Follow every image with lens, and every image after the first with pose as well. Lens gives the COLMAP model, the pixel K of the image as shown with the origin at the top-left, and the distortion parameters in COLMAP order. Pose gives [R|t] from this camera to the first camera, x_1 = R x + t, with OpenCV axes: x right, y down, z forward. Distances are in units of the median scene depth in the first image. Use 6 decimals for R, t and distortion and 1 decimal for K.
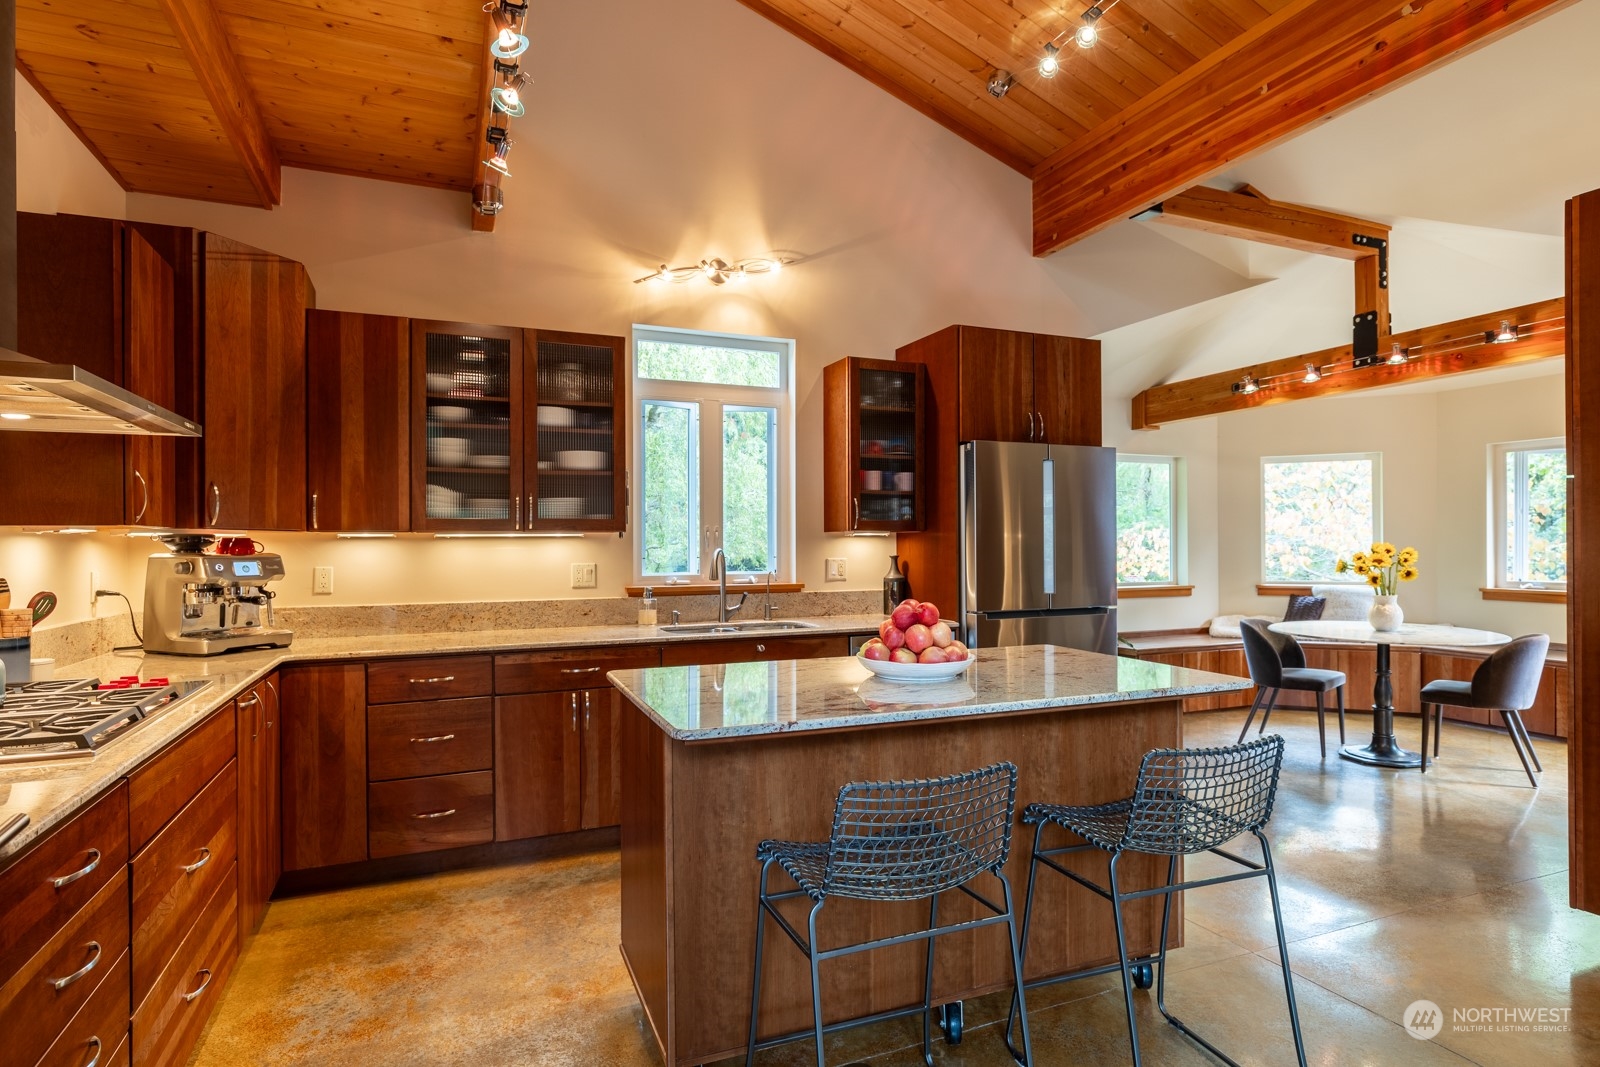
lens RADIAL K [[849.8, 0, 802.7], [0, 849.8, 542.5], [0, 0, 1]] dist [-0.004407, -0.000885]
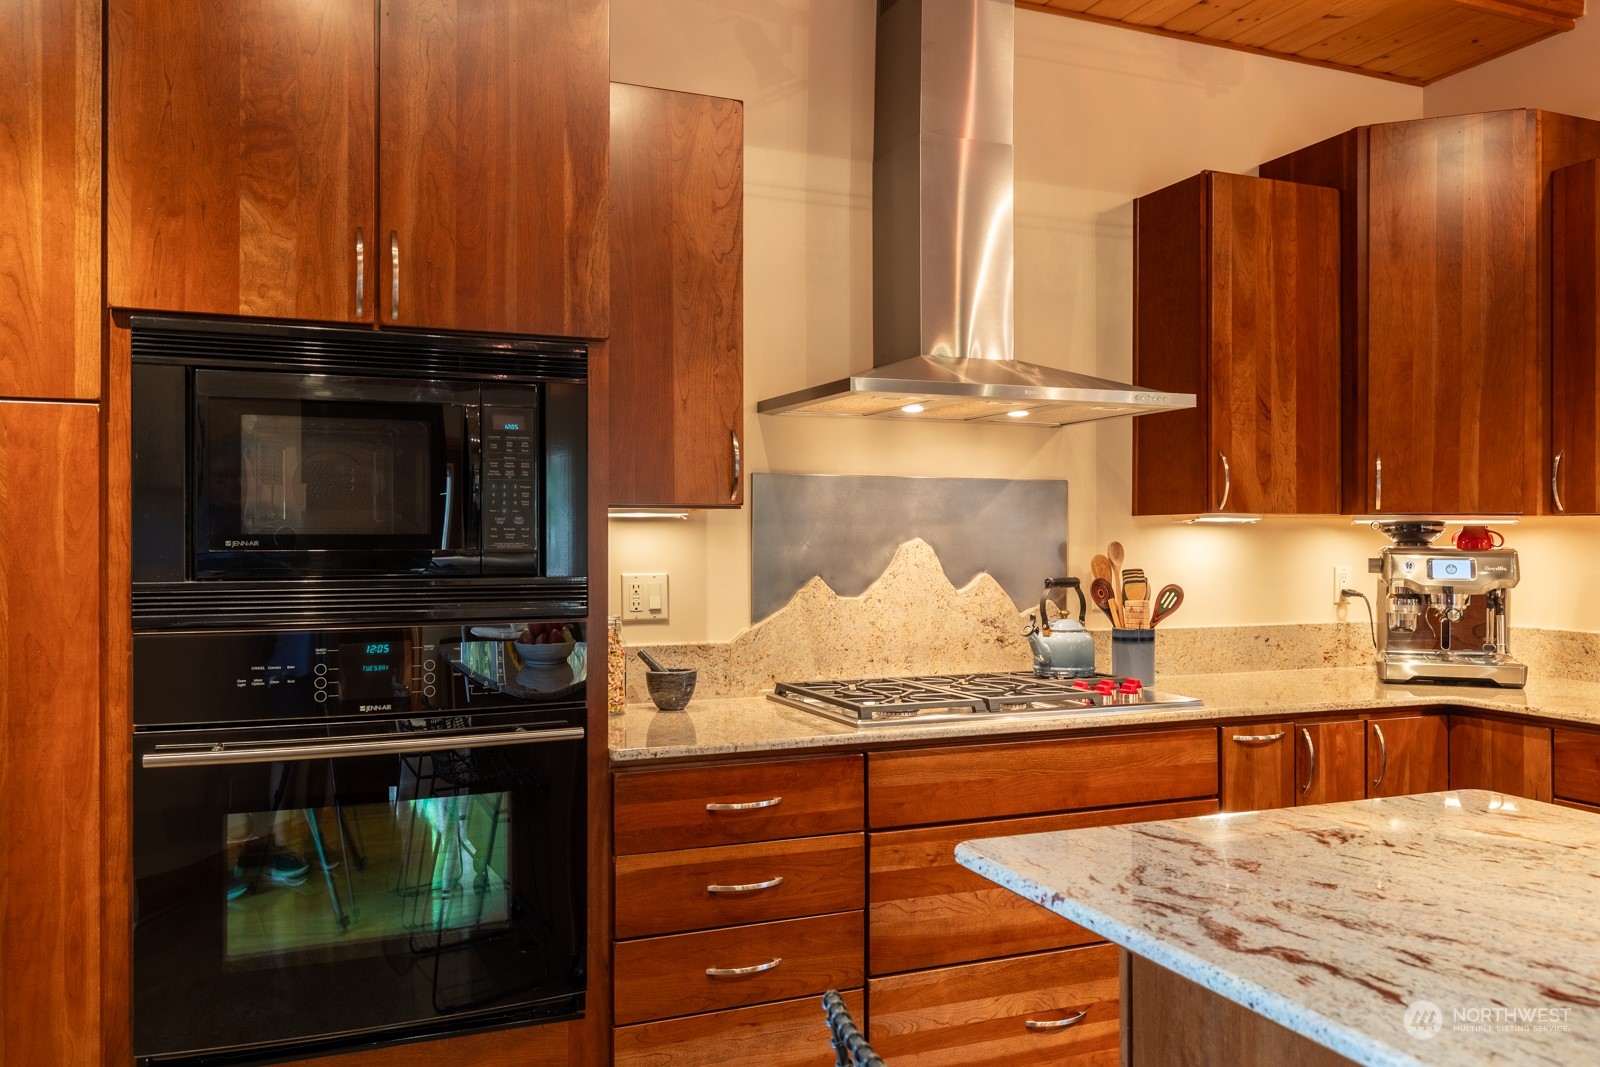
lens RADIAL K [[1253.1, 0, 822.8], [0, 1253.1, 532.3], [0, 0, 1]] dist [0.001182, 0.000881]
pose [[0.009415, 0.001636, -0.999954, 0.259635], [0.001281, 0.999998, 0.001648, -0.001639], [0.999955, -0.001296, 0.009413, 0.305189]]
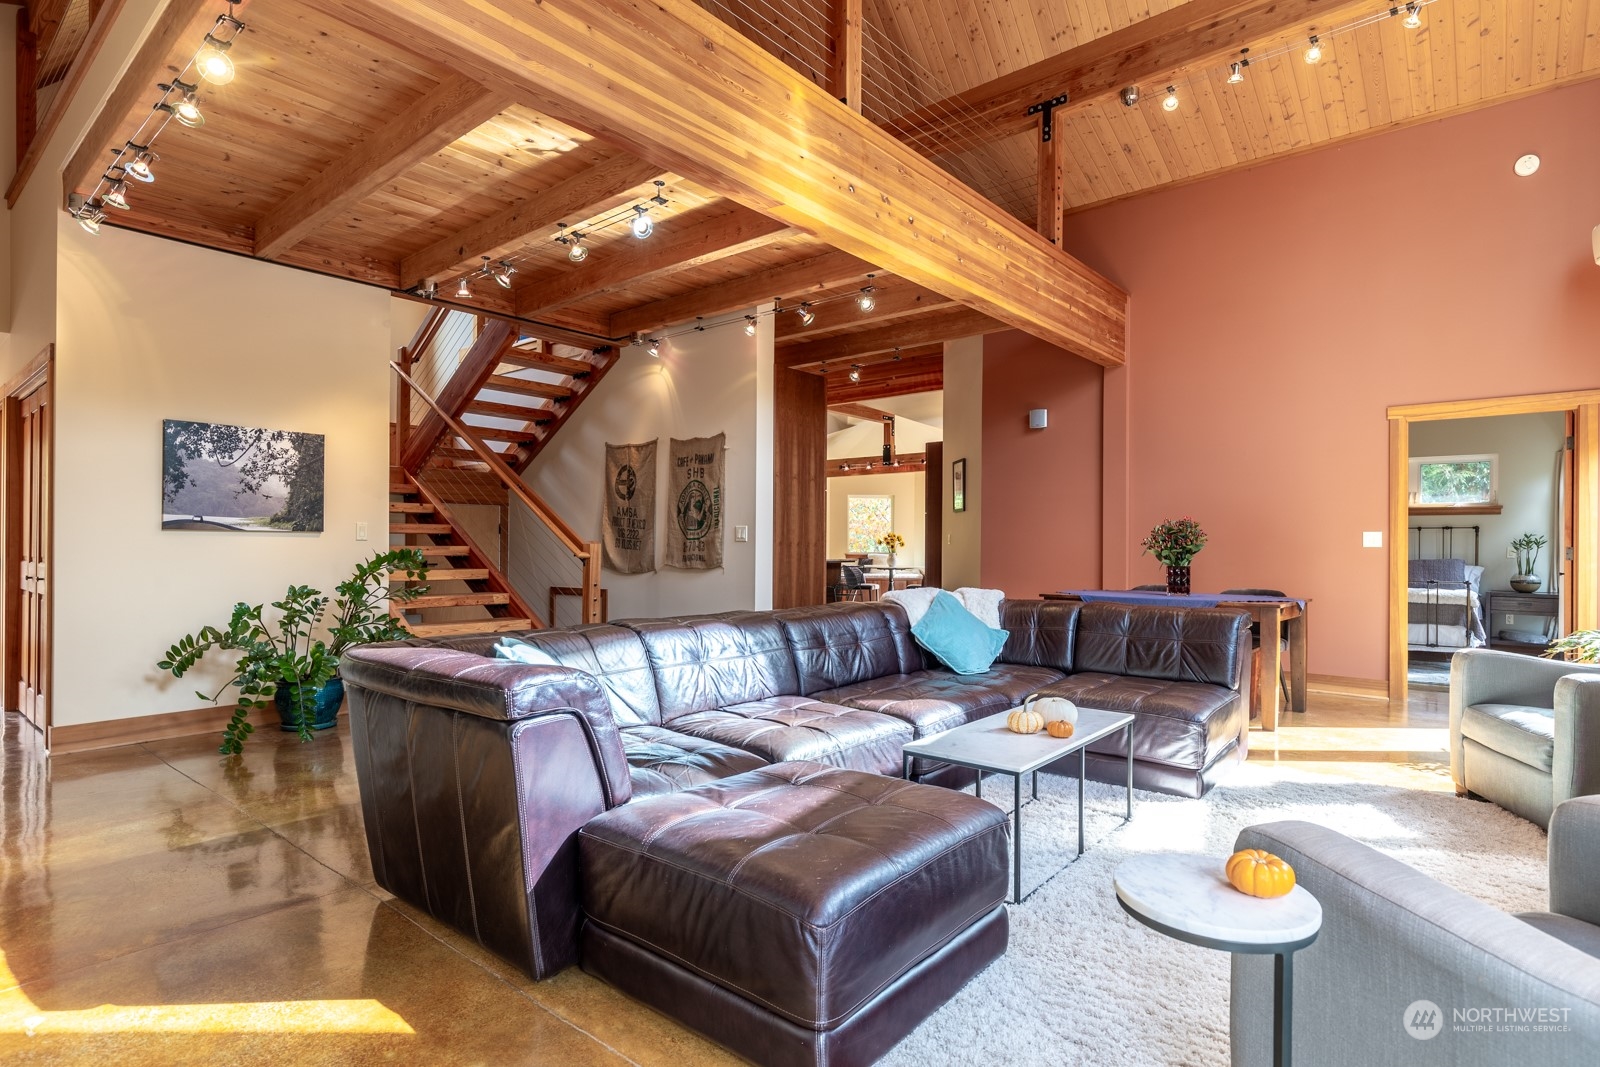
lens RADIAL K [[832.5, 0, 808.7], [0, 832.5, 542.1], [0, 0, 1]] dist [-0.002784, 0.000524]
pose [[0.891802, 0.013286, 0.452231, -0.746813], [-0.012889, 0.999909, -0.003959, 0.046048], [-0.452242, -0.002298, 0.891892, -1.243930]]
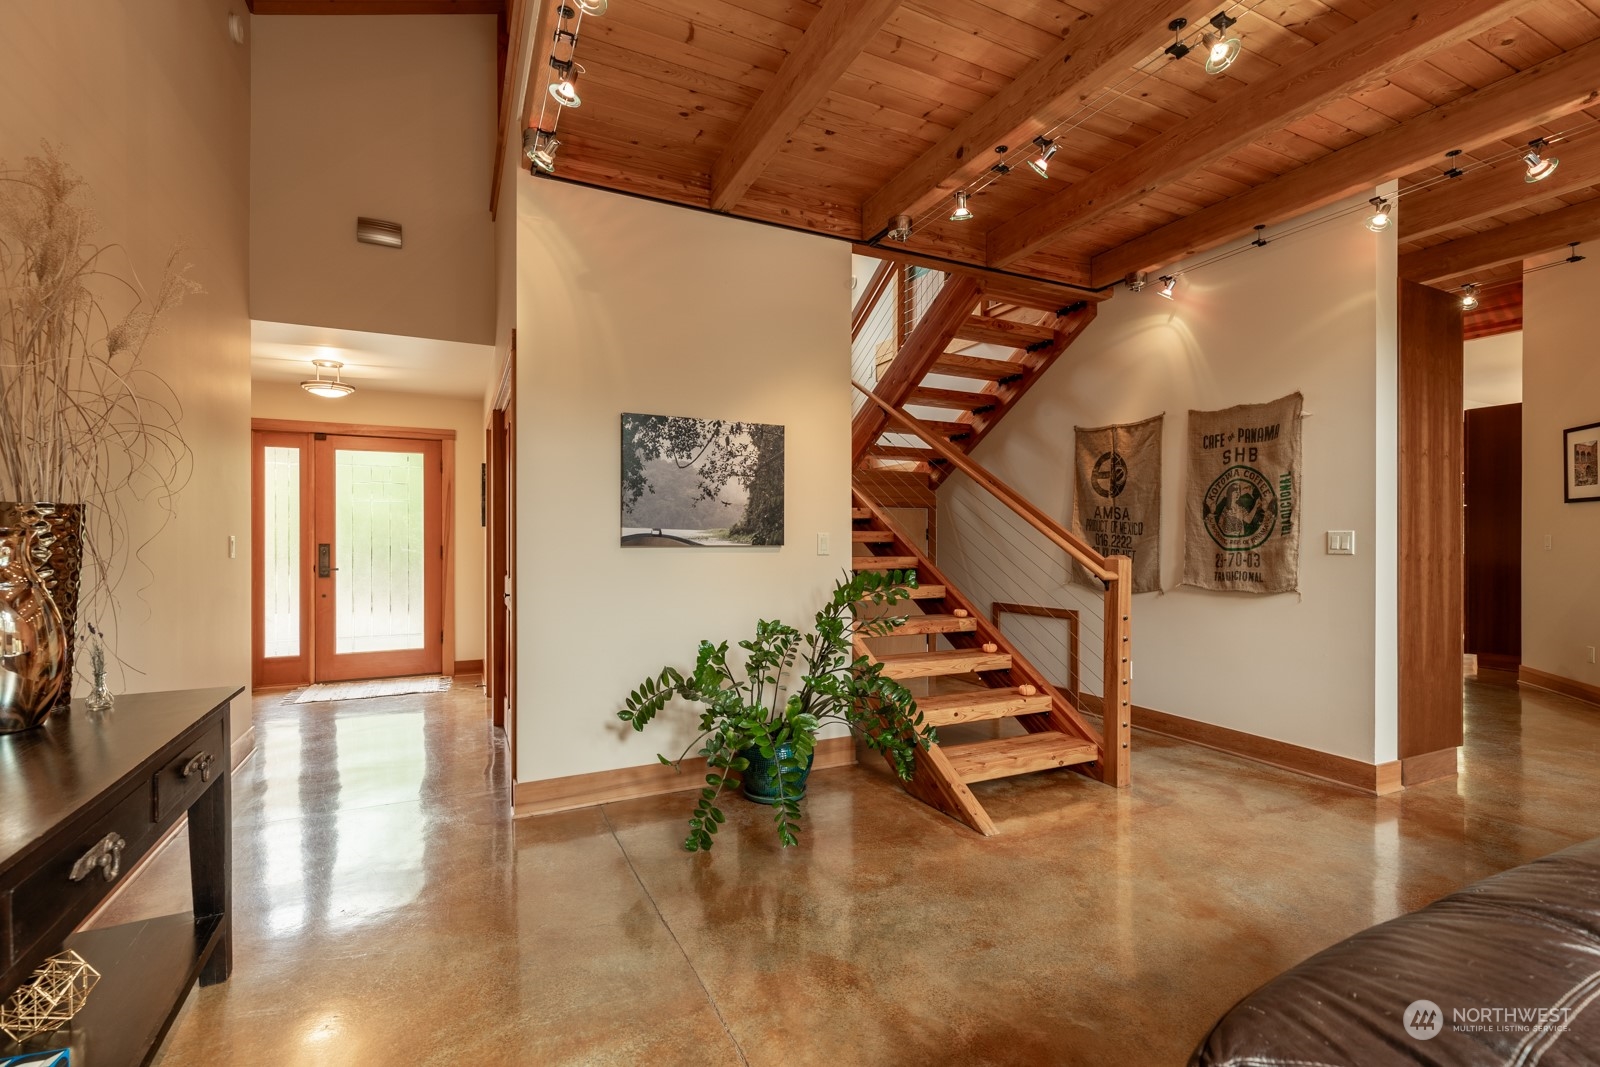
lens RADIAL K [[713.8, 0, 801.1], [0, 713.8, 536.9], [0, 0, 1]] dist [0.003150, 0.000059]
pose [[0.998379, 0.006942, 0.056496, -0.842676], [-0.006948, 0.999976, -0.000076, 0.027884], [-0.056495, -0.000317, 0.998403, -0.756128]]
